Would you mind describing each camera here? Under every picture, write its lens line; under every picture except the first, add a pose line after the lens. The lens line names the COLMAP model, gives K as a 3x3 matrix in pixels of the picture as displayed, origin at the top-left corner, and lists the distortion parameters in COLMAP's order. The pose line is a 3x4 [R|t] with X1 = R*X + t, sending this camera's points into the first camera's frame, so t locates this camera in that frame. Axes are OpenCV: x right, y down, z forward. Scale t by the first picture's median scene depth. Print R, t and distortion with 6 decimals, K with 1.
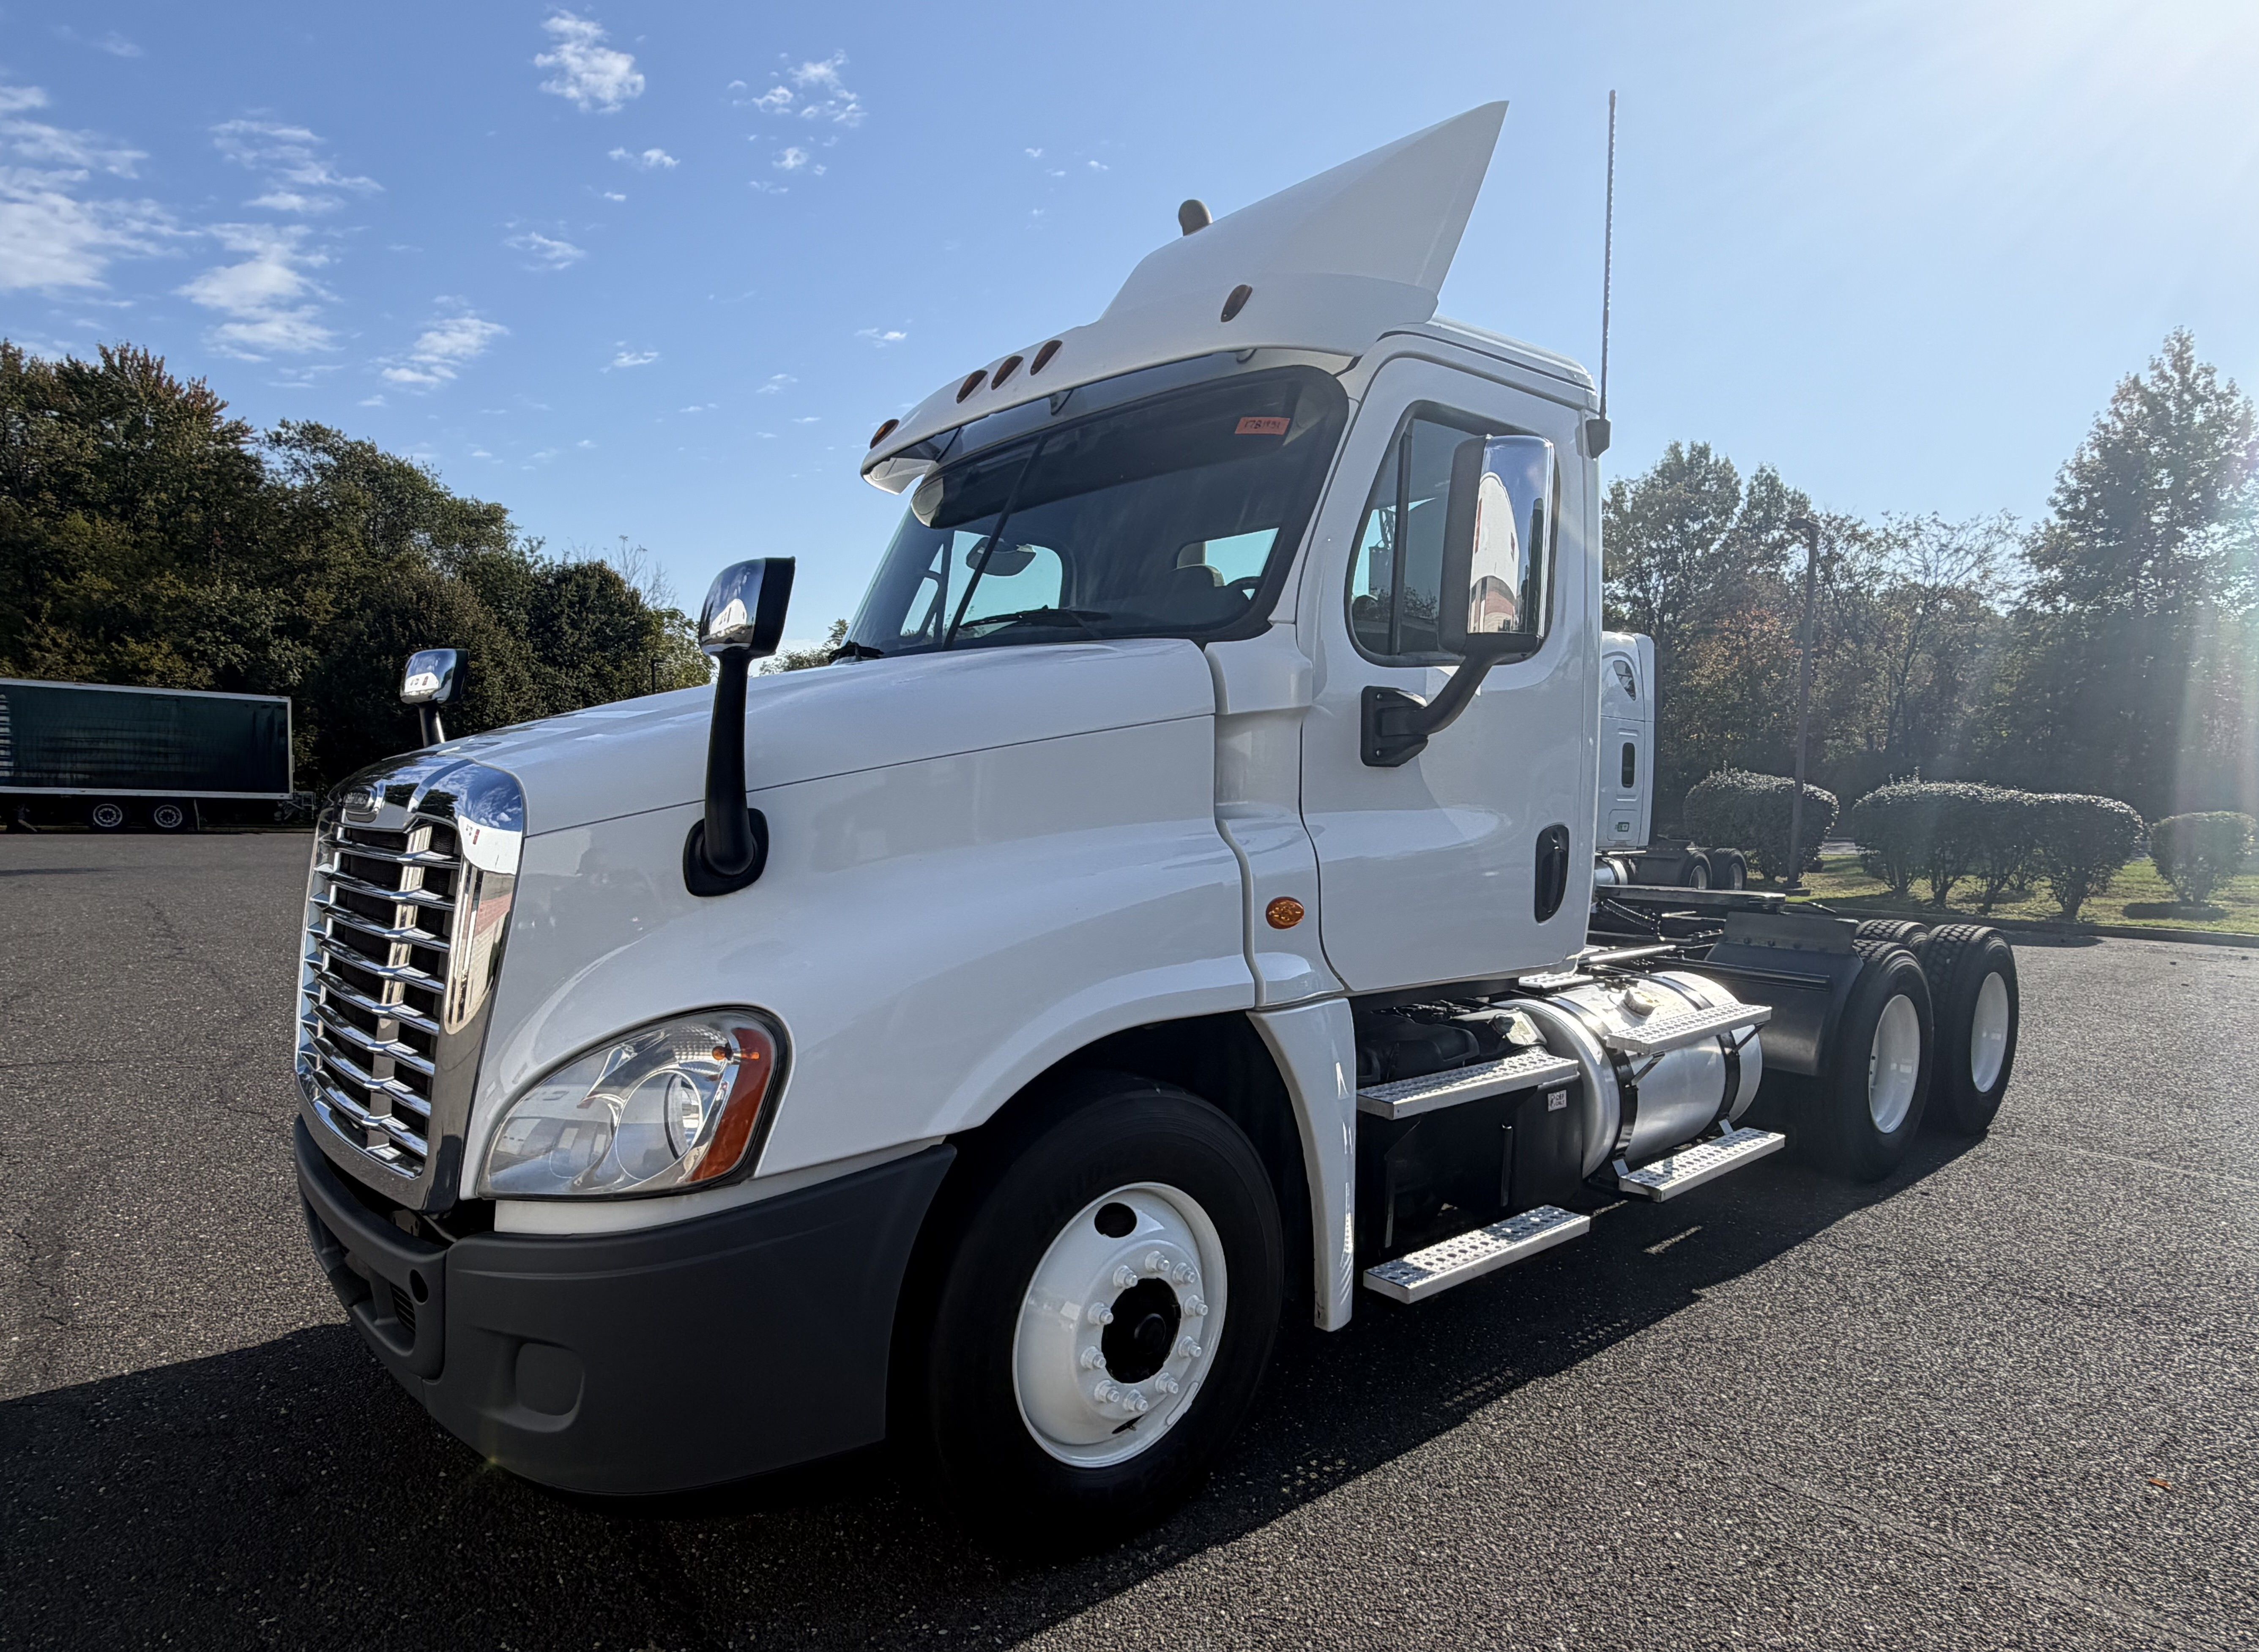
lens RADIAL K [[1237.9, 0, 1119.4], [0, 1237.9, 914.6], [0, 0, 1]] dist [-0.015642, 0.000533]
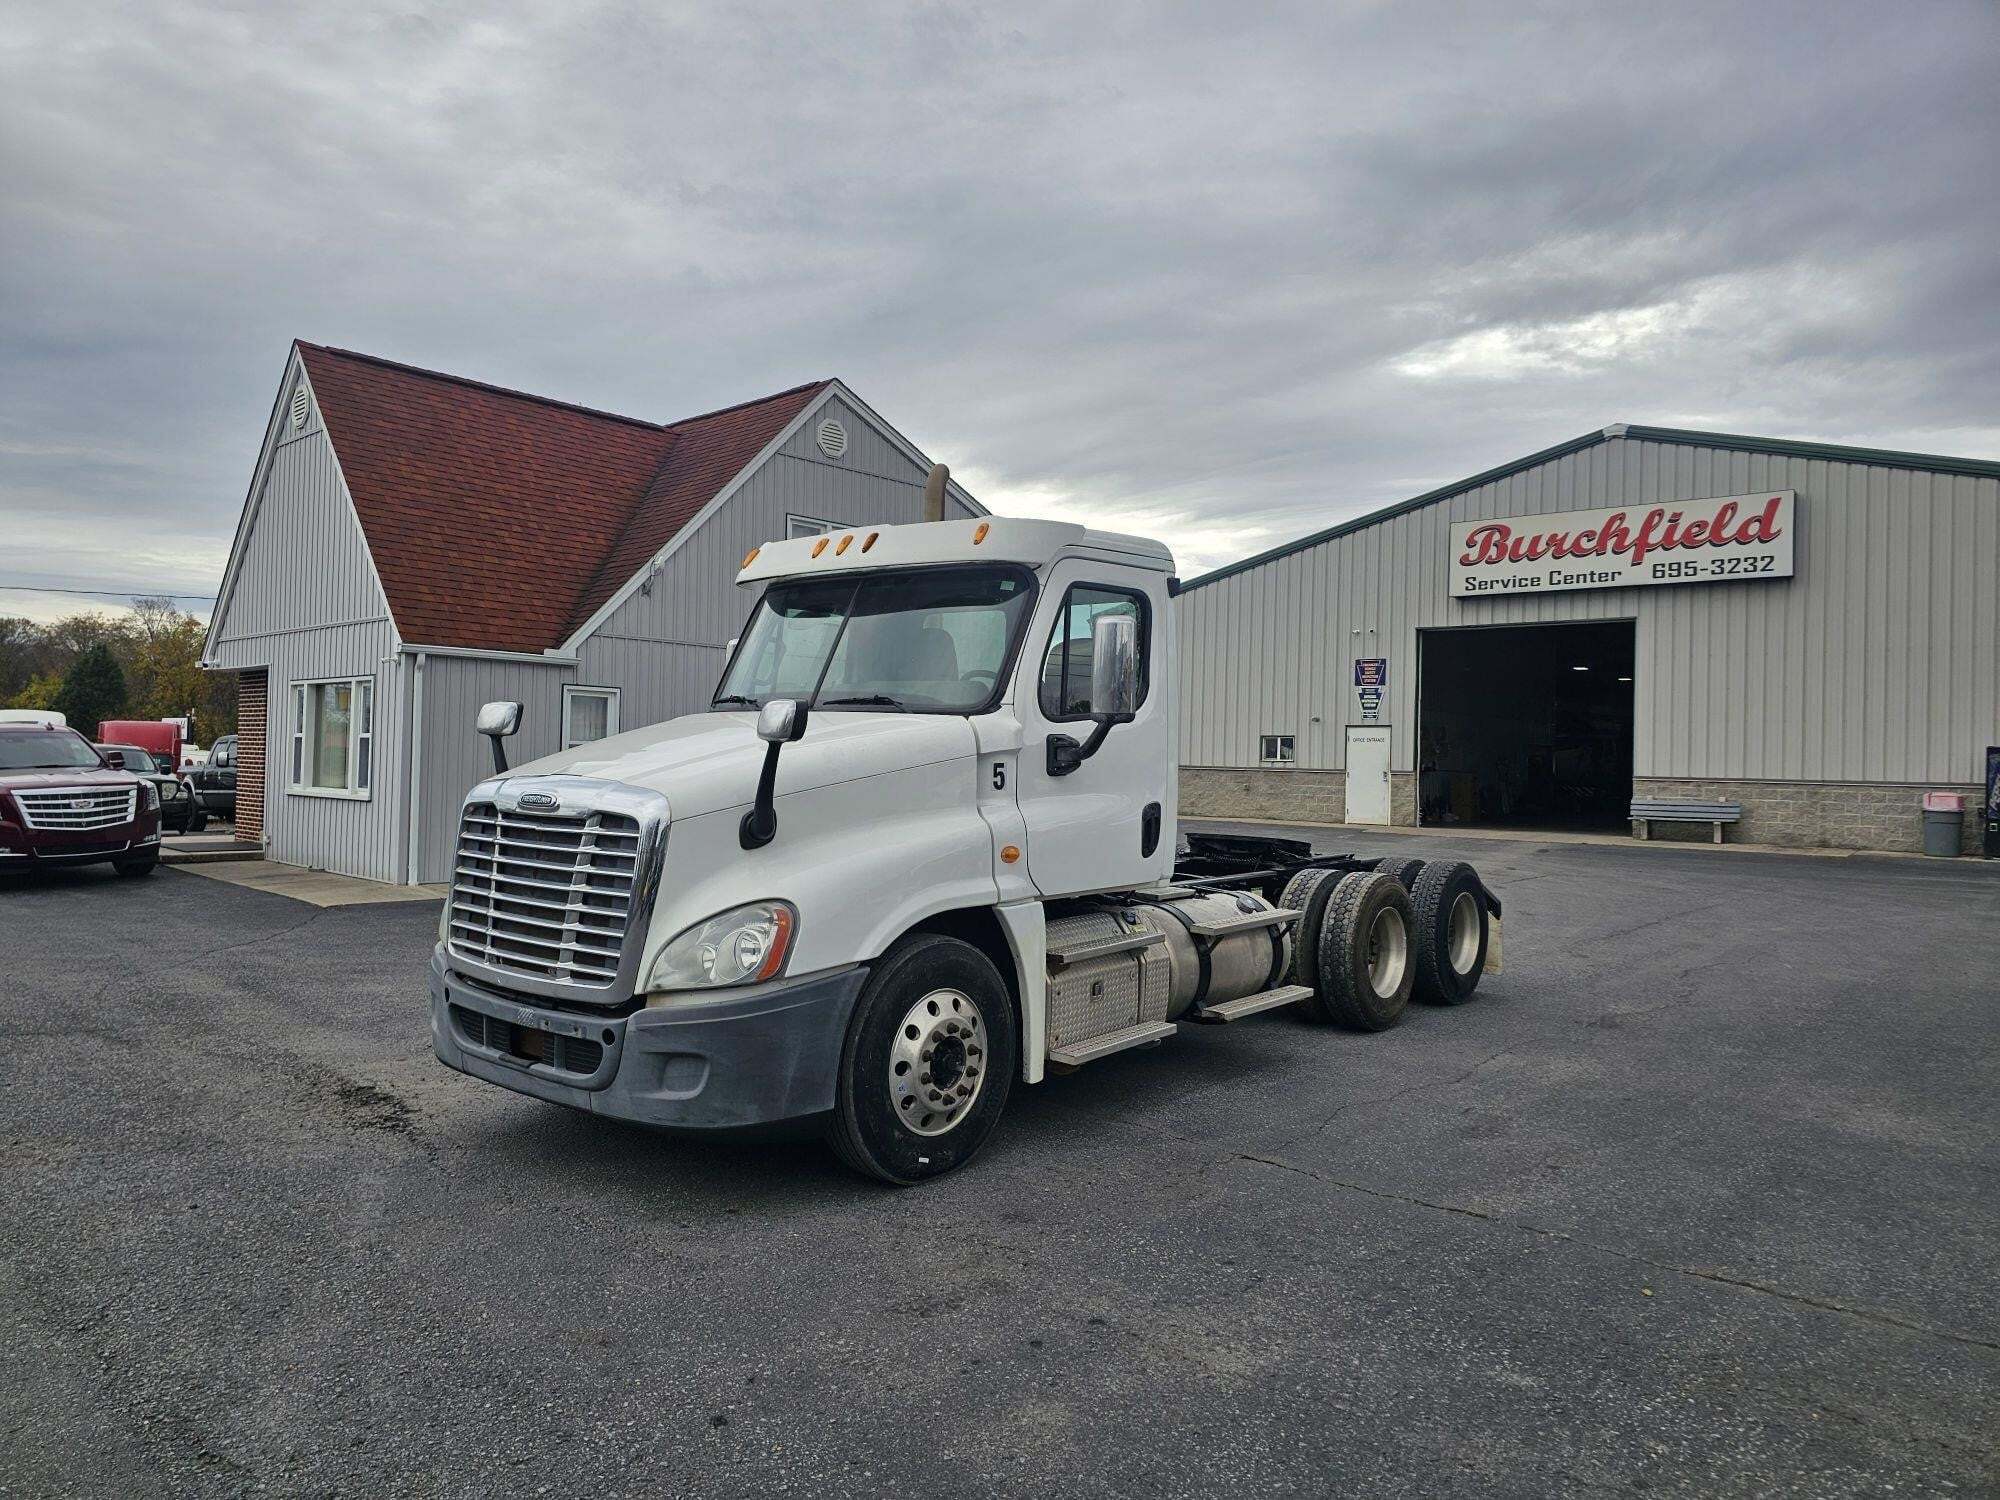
lens RADIAL K [[1383.0, 0, 1007.8], [0, 1383.0, 735.7], [0, 0, 1]] dist [-0.023516, 0.011042]
pose [[0.984836, 0.004169, 0.173435, -0.247006], [0.010044, 0.996664, -0.080988, -0.011197], [-0.173194, 0.081502, 0.981510, -1.147020]]
